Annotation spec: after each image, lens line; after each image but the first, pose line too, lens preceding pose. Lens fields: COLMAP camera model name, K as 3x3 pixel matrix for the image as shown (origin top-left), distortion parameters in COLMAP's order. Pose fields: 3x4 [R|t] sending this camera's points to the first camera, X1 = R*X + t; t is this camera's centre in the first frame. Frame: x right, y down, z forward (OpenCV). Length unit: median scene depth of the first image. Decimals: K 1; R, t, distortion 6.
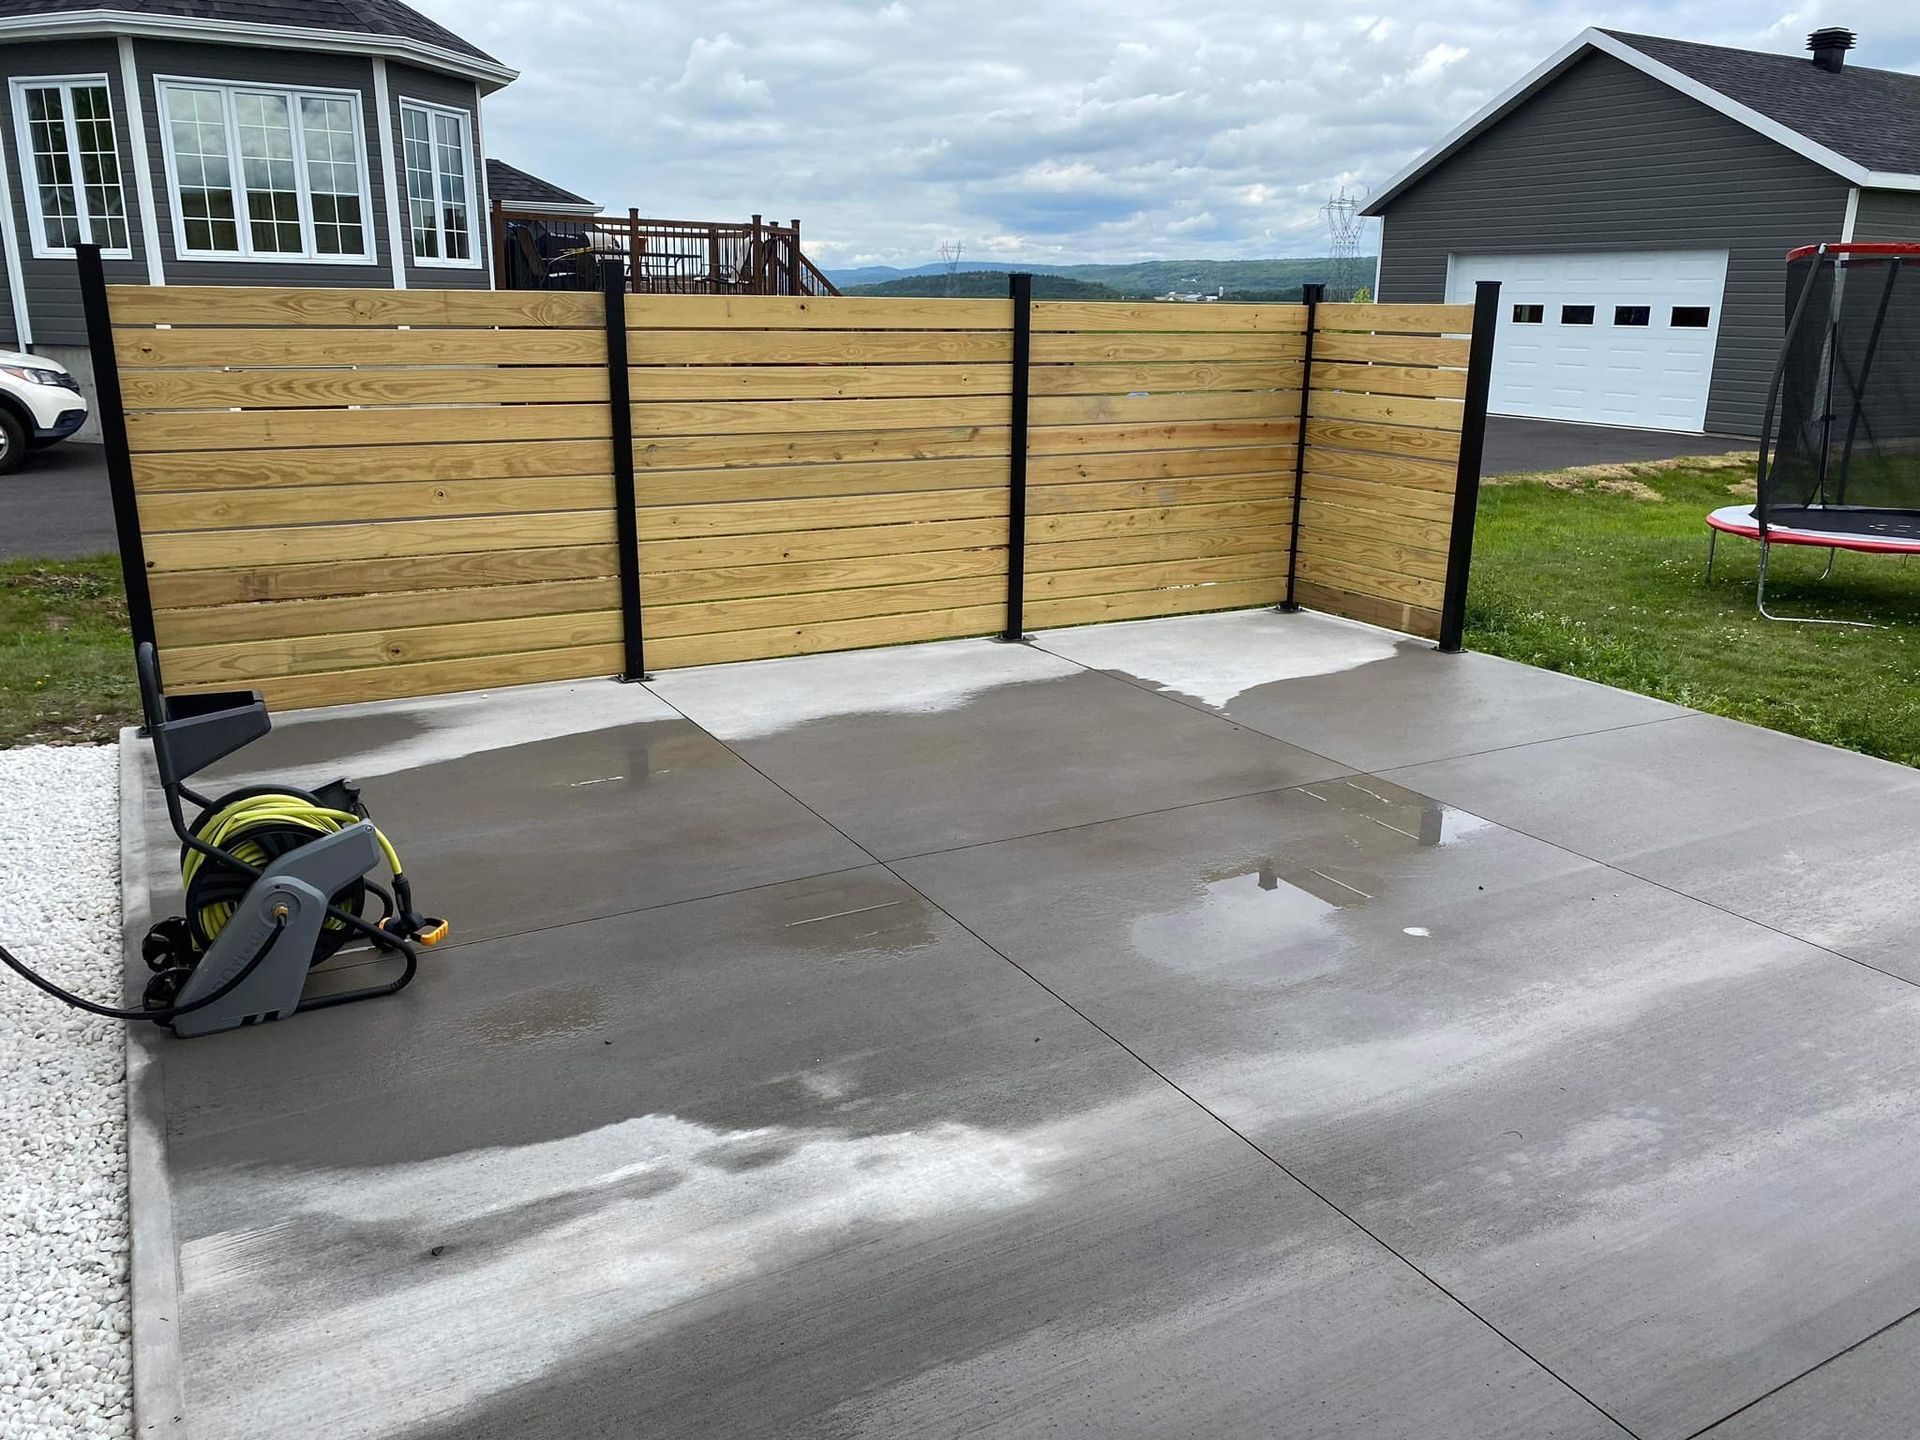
lens RADIAL K [[1467.3, 0, 960.0], [0, 1467.3, 720.0], [0, 0, 1]] dist [0.078861, -0.109474]
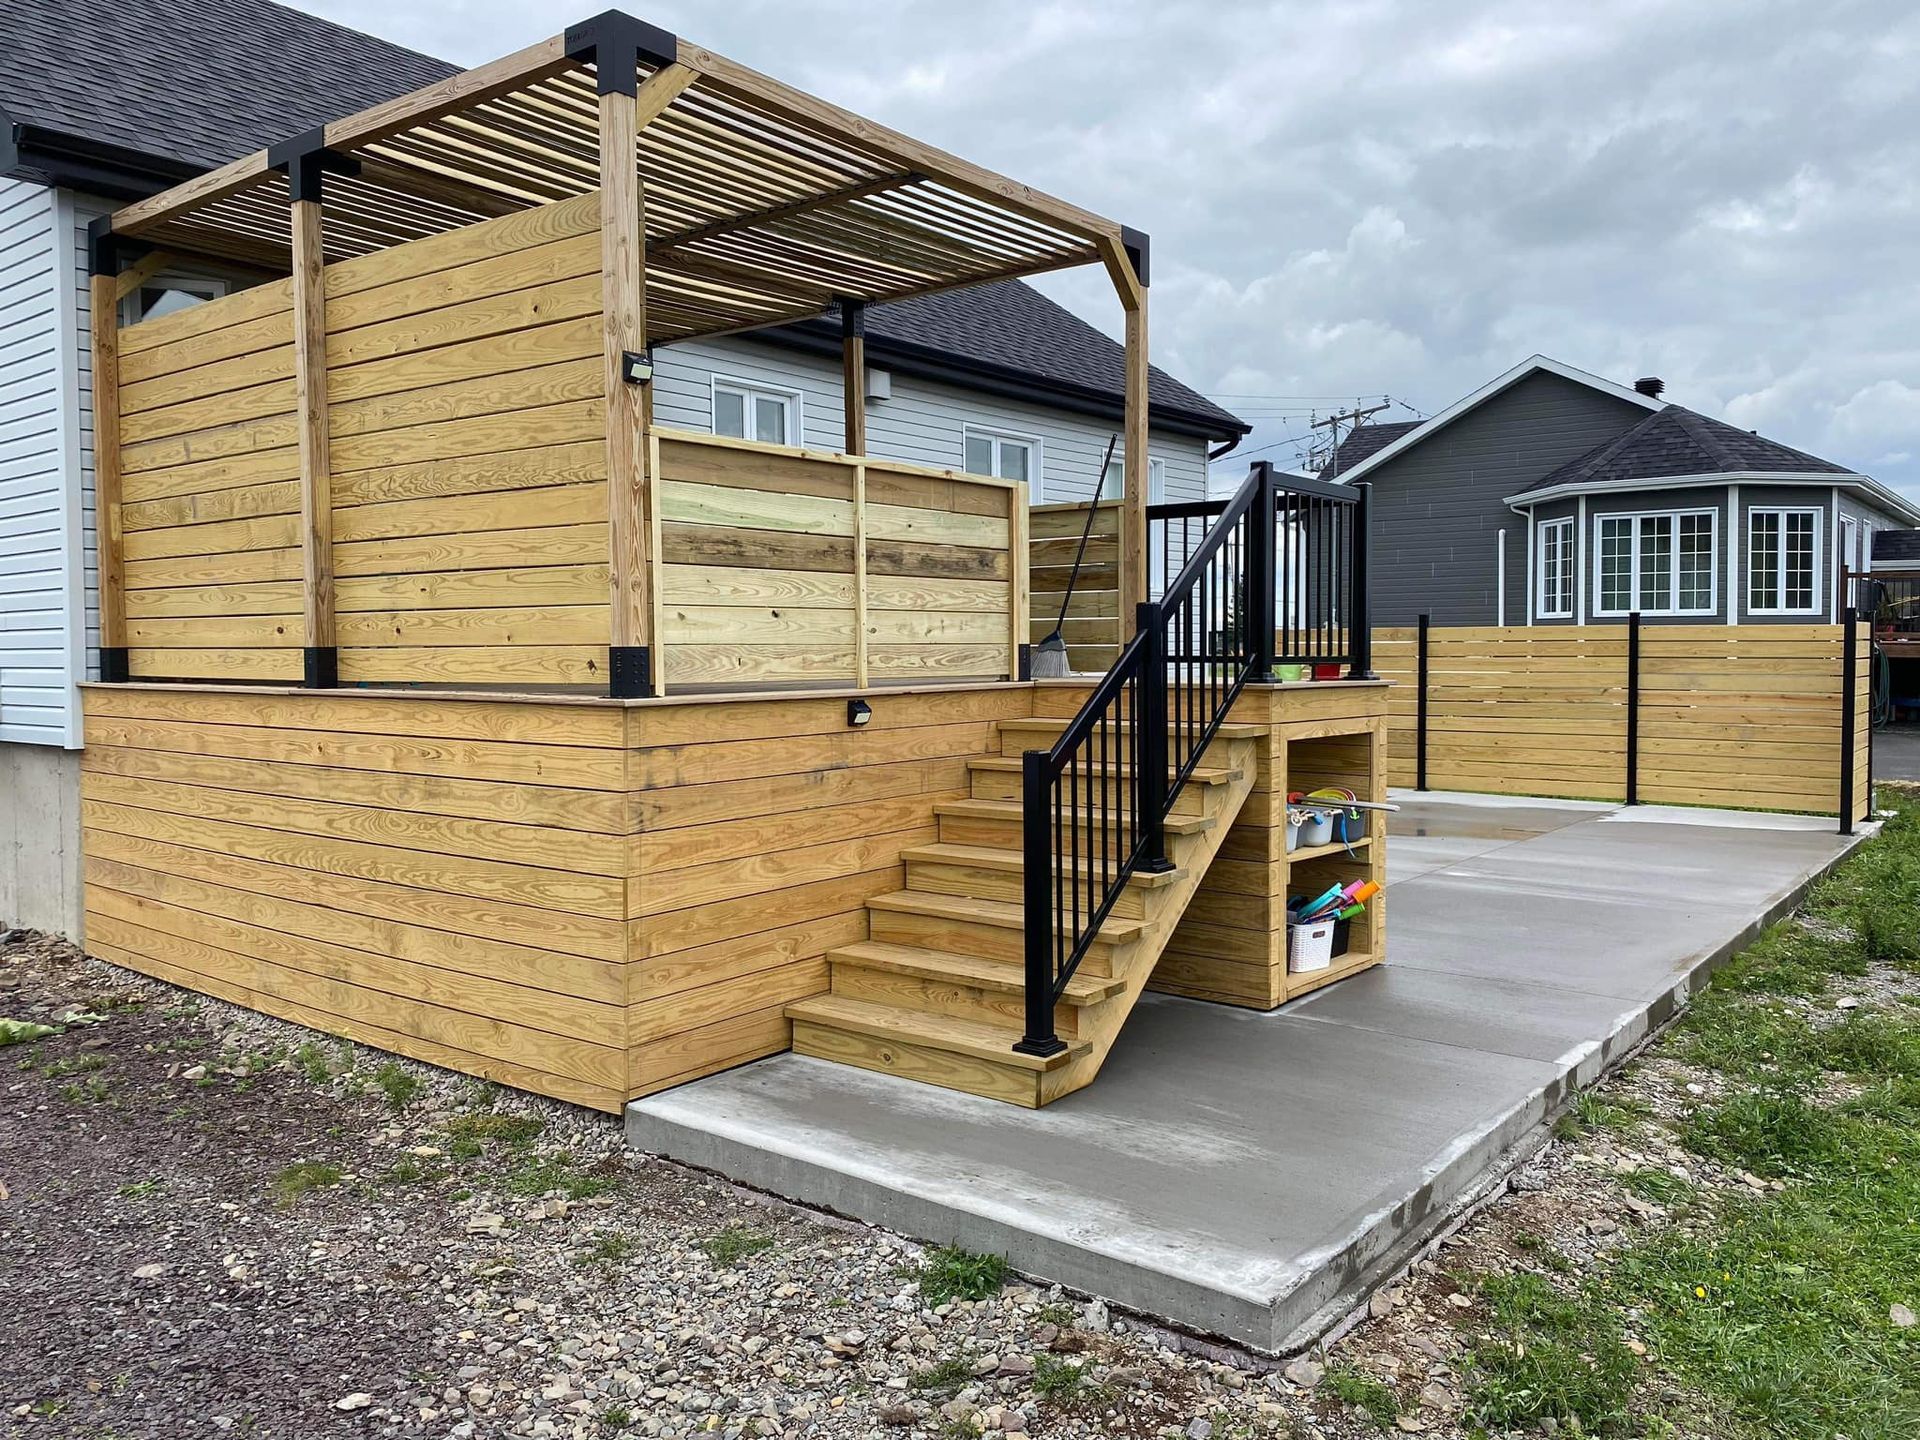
lens RADIAL K [[1467.3, 0, 960.0], [0, 1467.3, 720.0], [0, 0, 1]] dist [0.078861, -0.109474]
pose [[0.380289, 0.033087, -0.924276, 1.461074], [-0.243763, 0.967610, -0.065657, 0.172563], [0.892166, 0.250273, 0.376037, -0.471954]]
